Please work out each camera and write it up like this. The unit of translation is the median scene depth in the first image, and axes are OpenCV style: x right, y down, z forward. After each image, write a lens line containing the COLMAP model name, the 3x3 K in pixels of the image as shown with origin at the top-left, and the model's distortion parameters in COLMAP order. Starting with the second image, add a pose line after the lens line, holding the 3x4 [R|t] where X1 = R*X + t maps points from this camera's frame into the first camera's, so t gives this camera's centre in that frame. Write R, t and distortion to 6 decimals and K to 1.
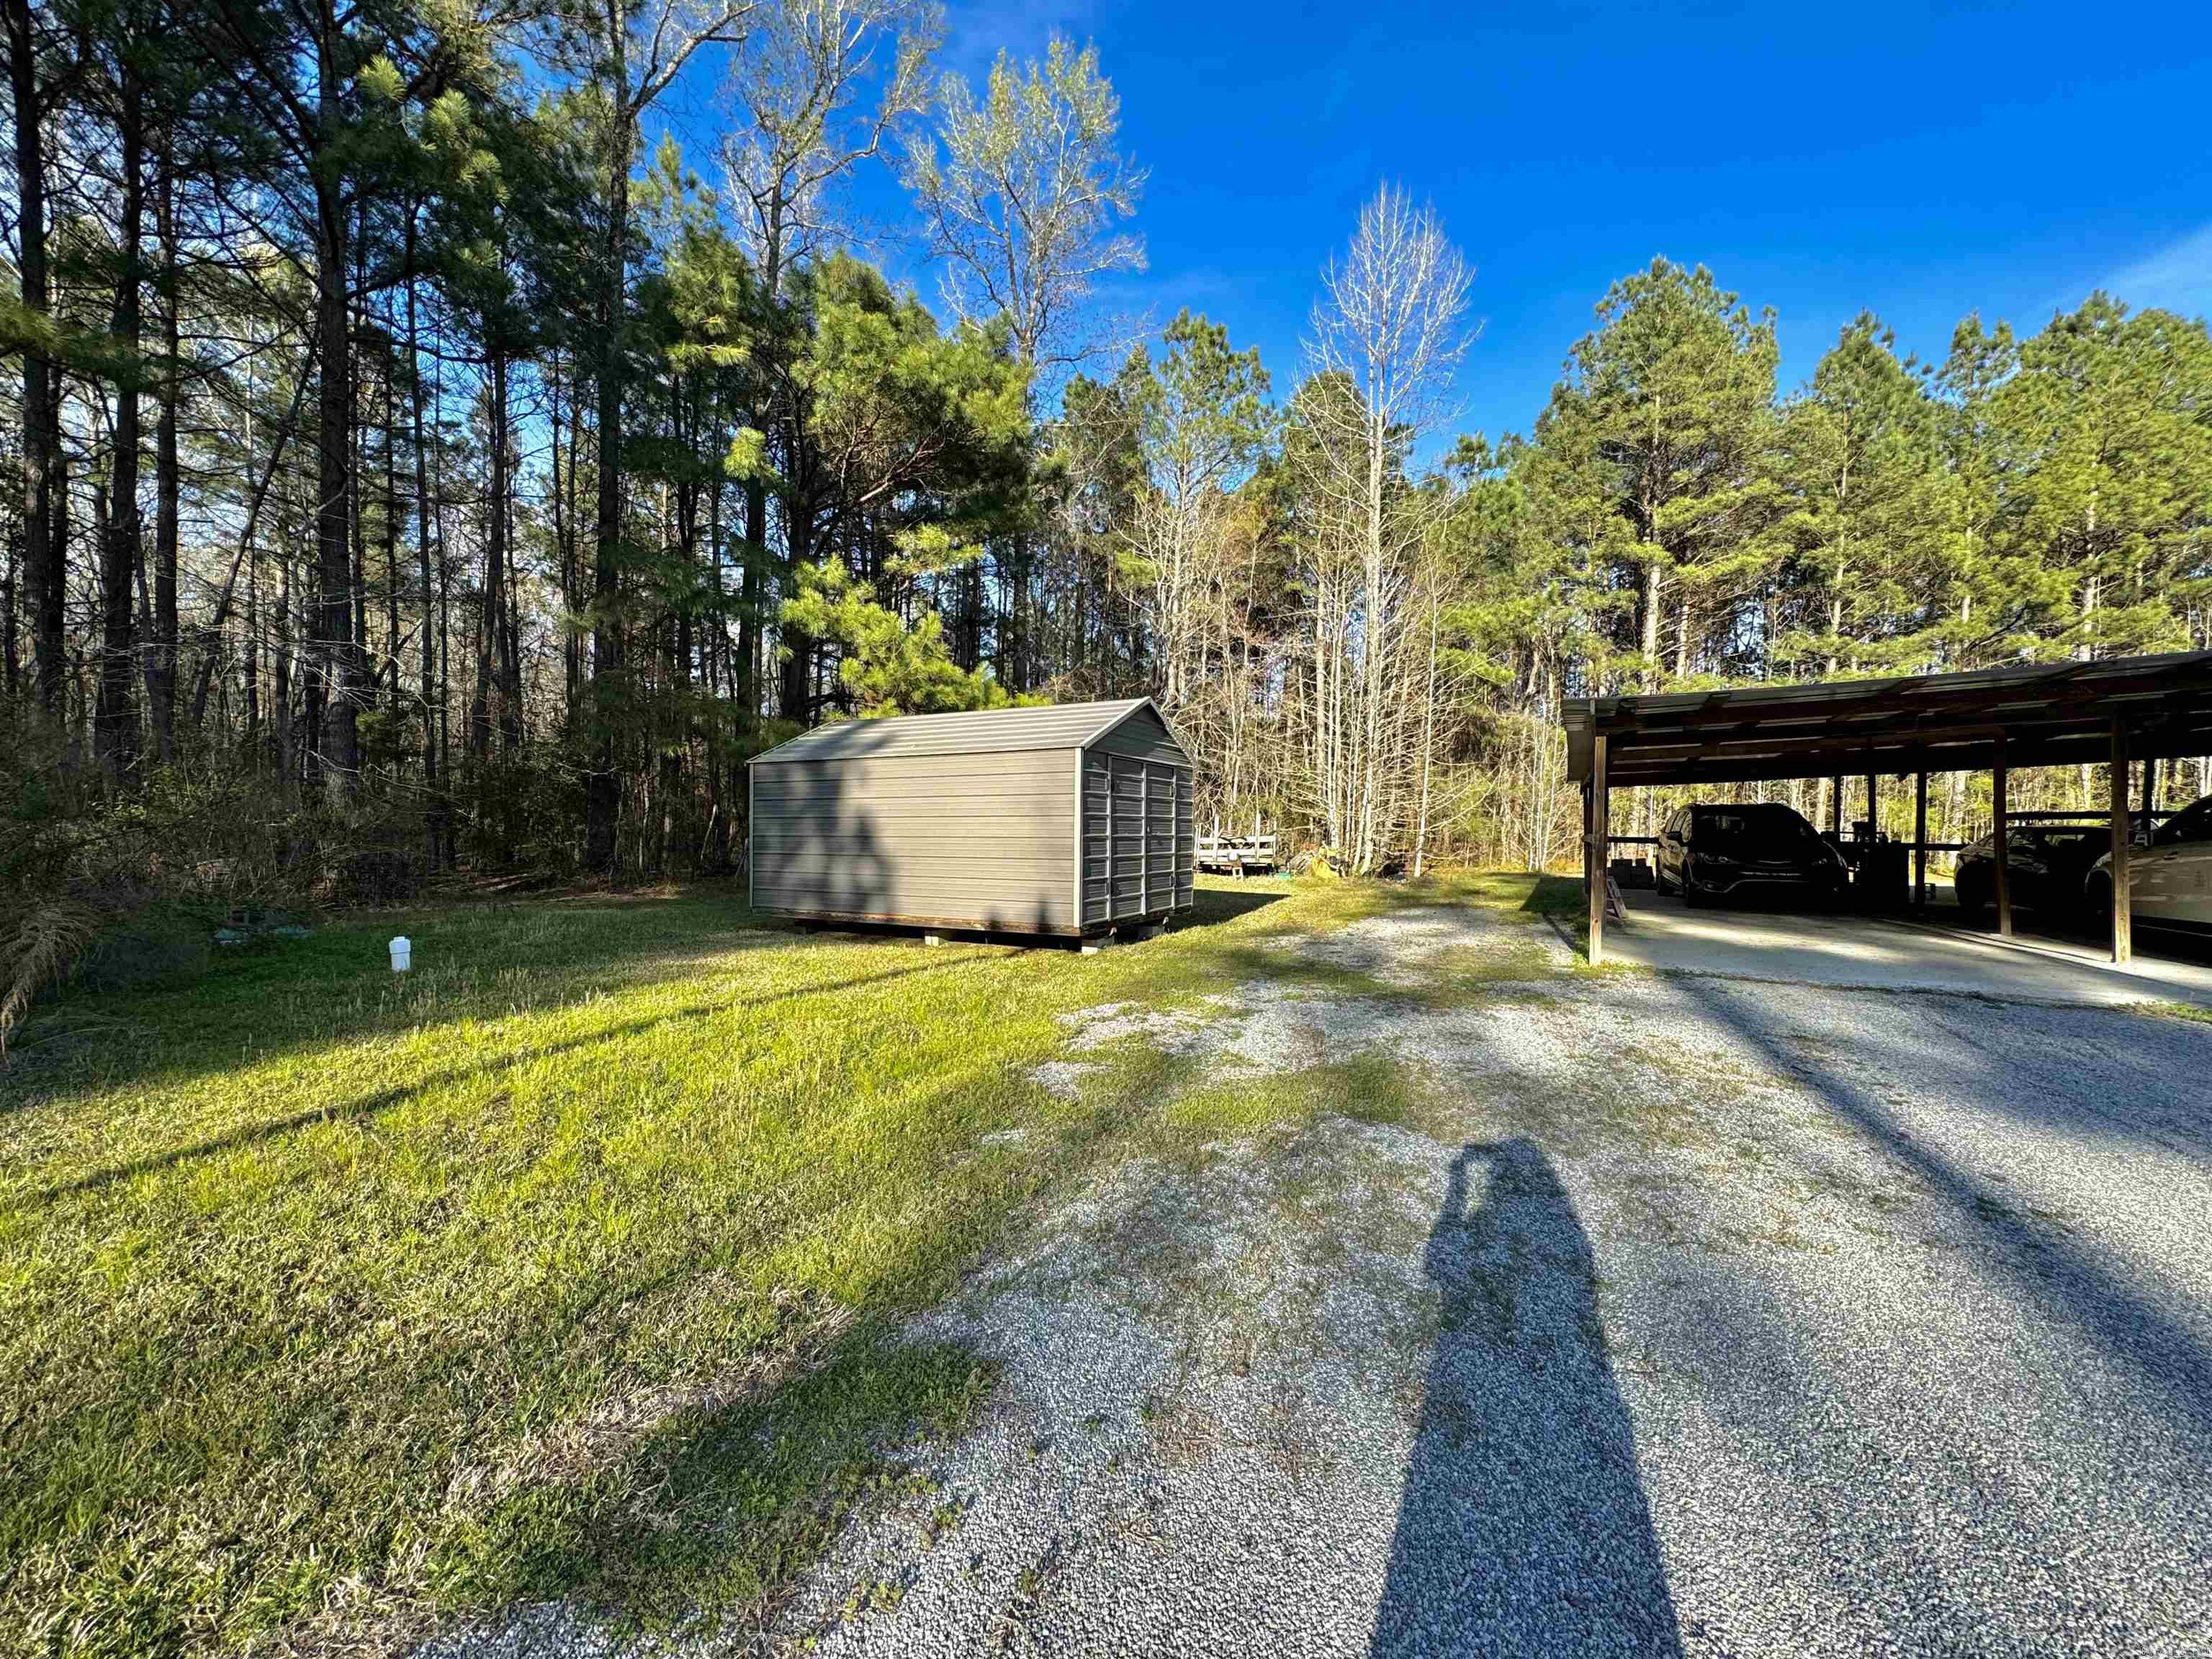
lens RADIAL K [[875.1, 0, 1106.0], [0, 875.1, 829.5], [0, 0, 1]] dist [-0.001026, -0.000278]
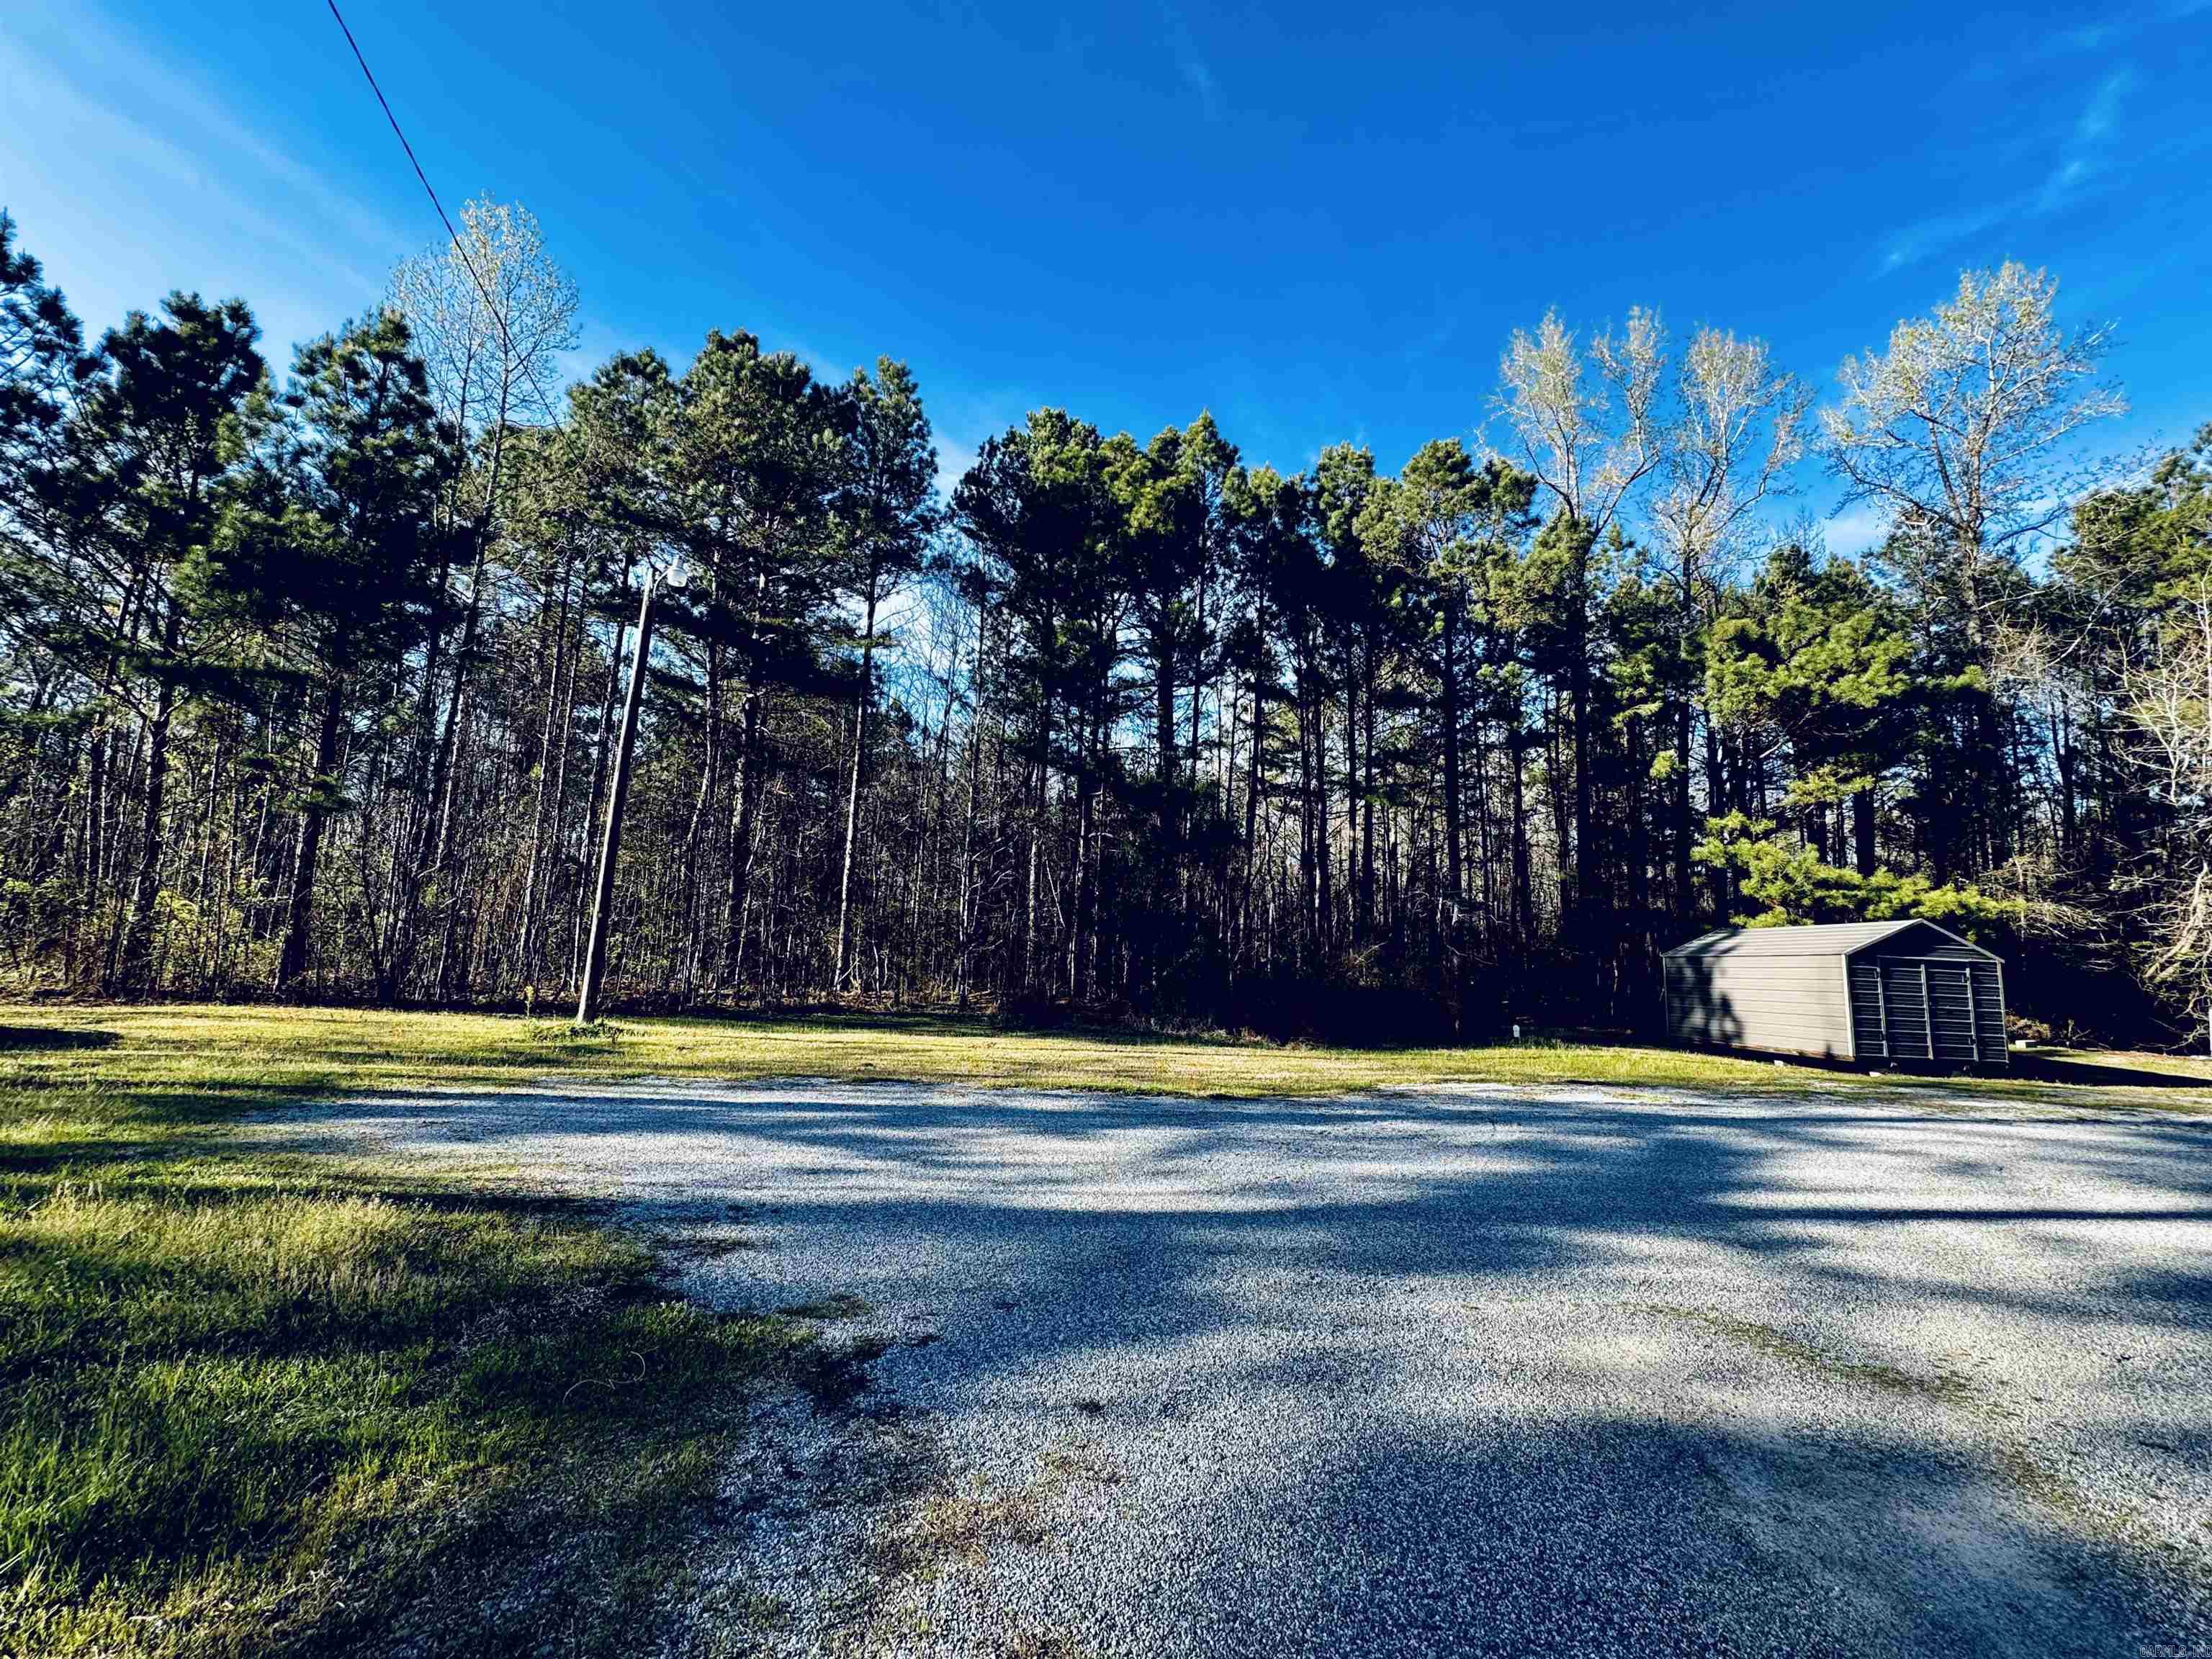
lens RADIAL K [[875.1, 0, 1106.0], [0, 875.1, 829.5], [0, 0, 1]] dist [-0.001026, -0.000278]
pose [[0.521129, -0.111204, -0.846202, 0.422280], [-0.044019, 0.986654, -0.156770, 0.001166], [0.852342, 0.118946, 0.509279, -0.720464]]
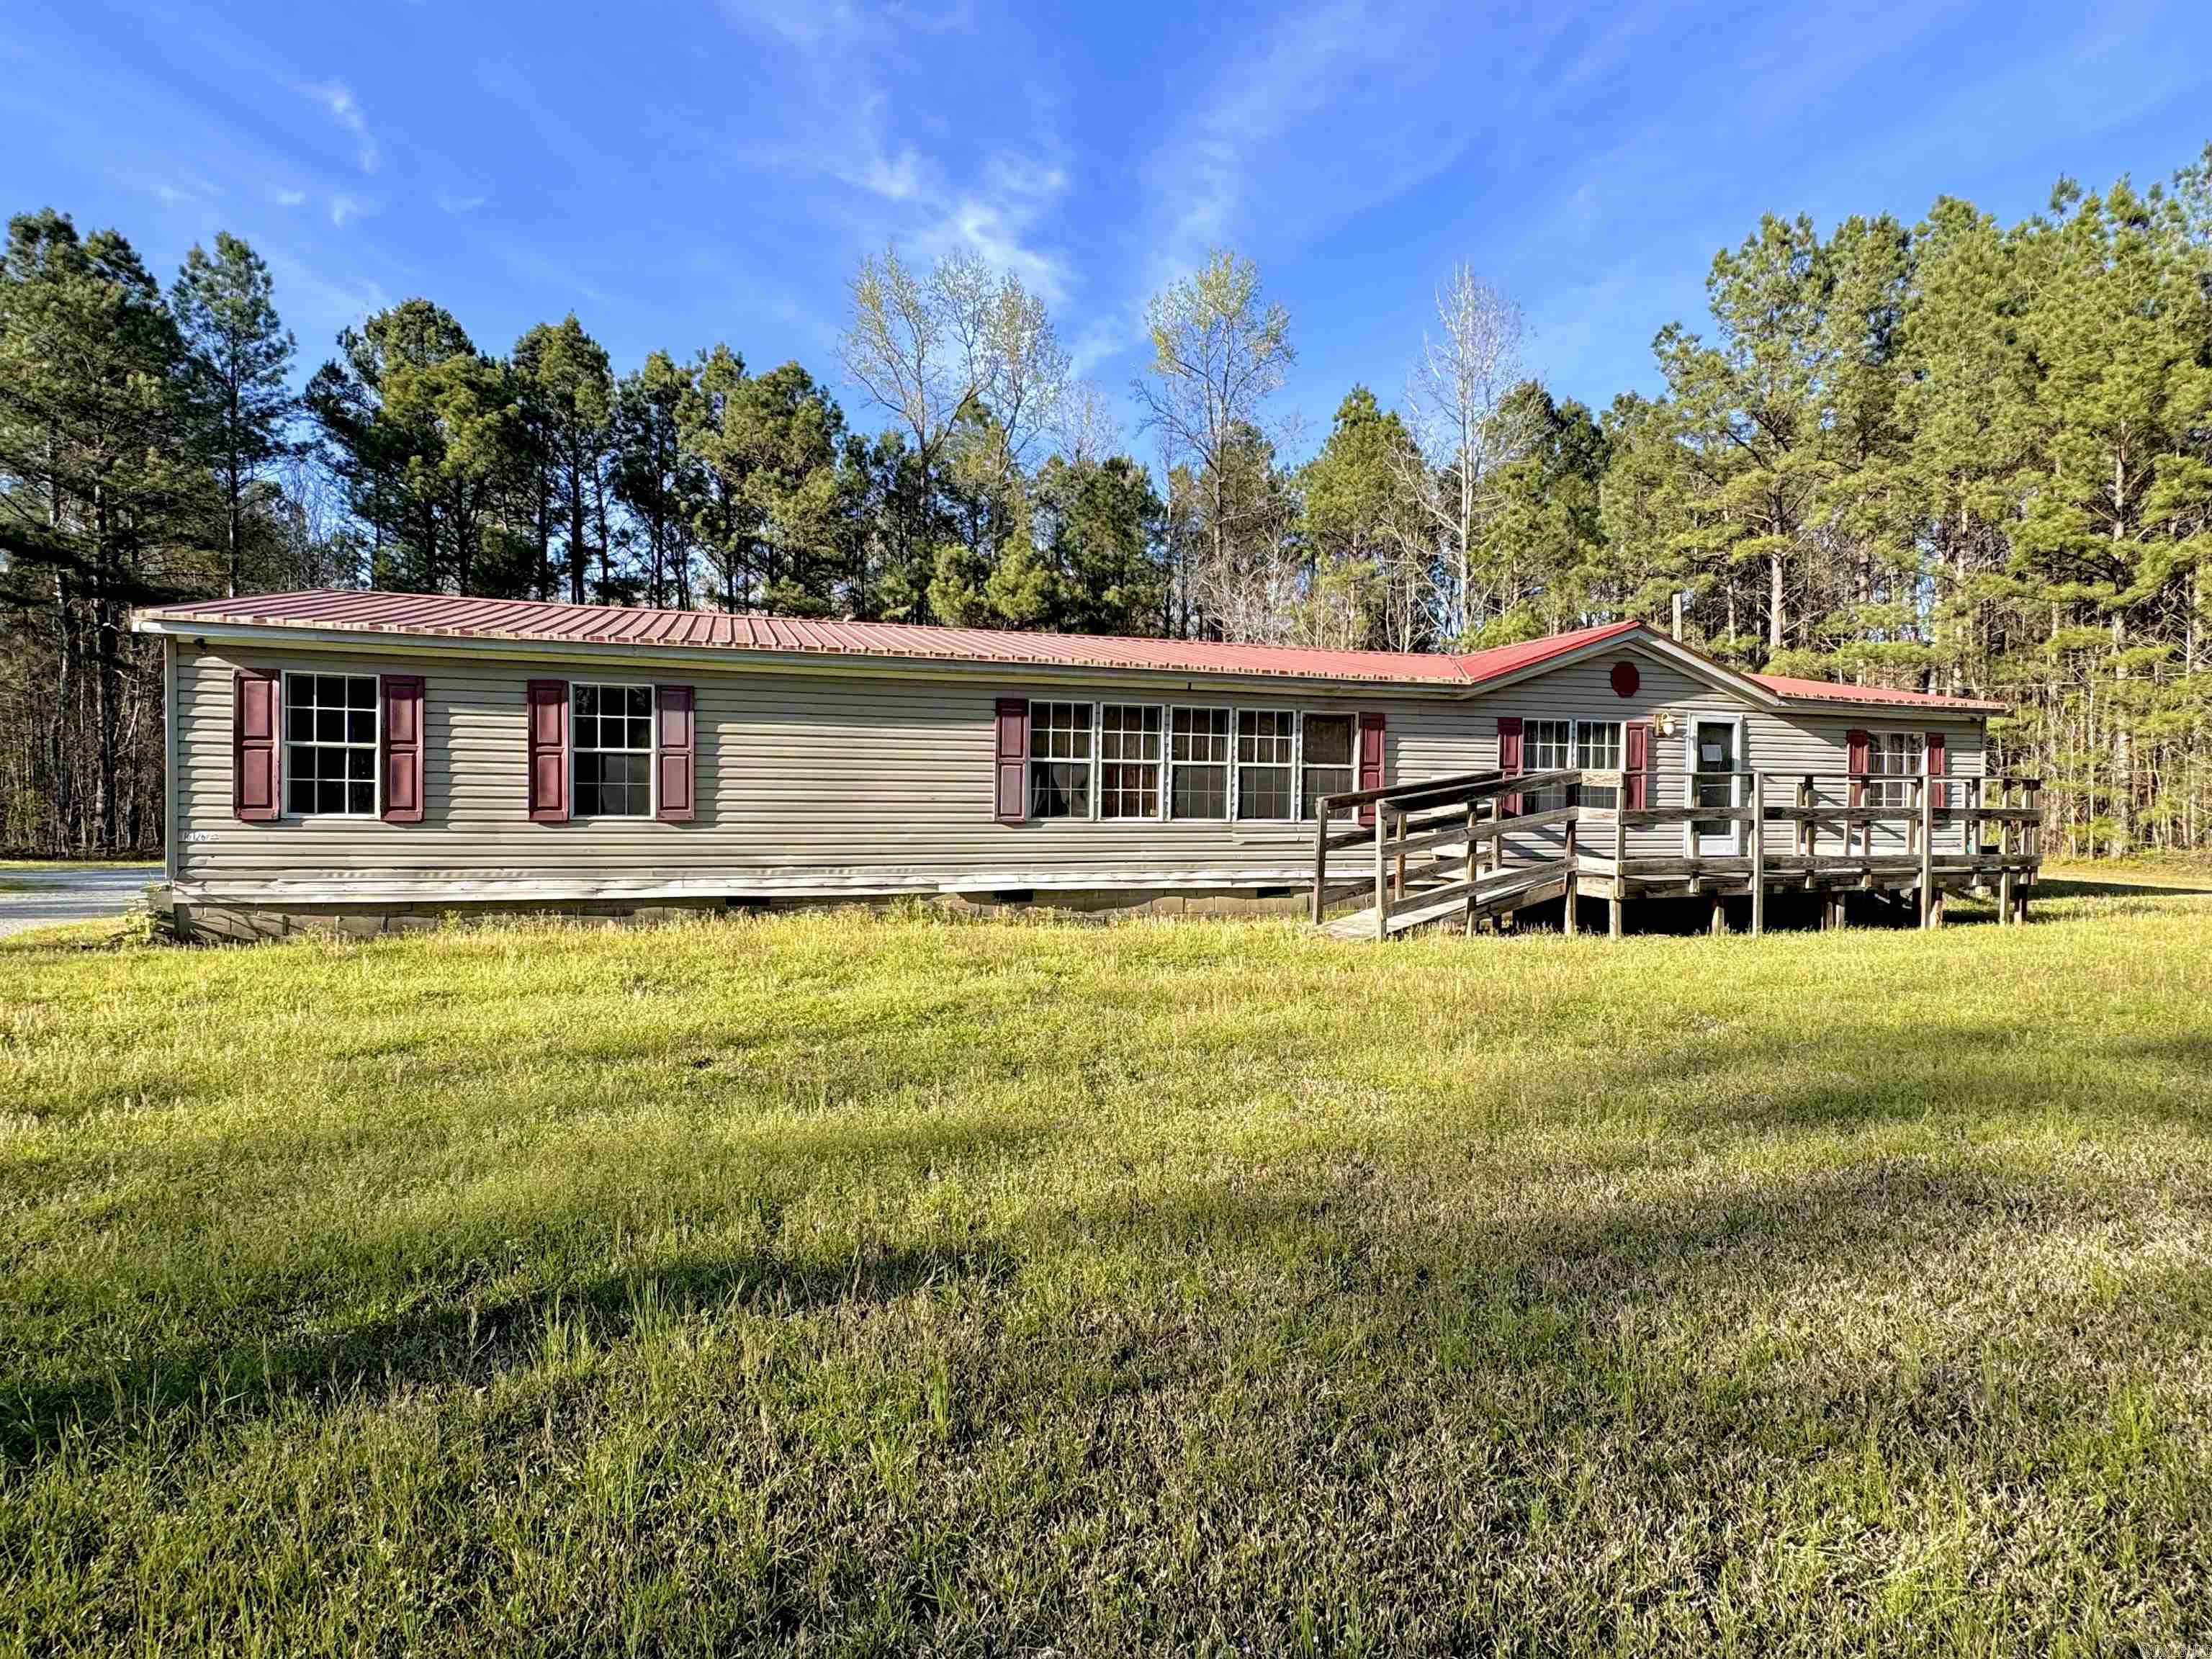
lens RADIAL K [[1141.4, 0, 1106.9], [0, 1141.4, 833.8], [0, 0, 1]] dist [-0.000356, -0.000209]
pose [[0.728154, 0.002020, -0.685411, 1.954465], [0.000285, 0.999995, 0.003250, 0.027946], [0.685414, -0.002562, 0.728149, -0.784457]]
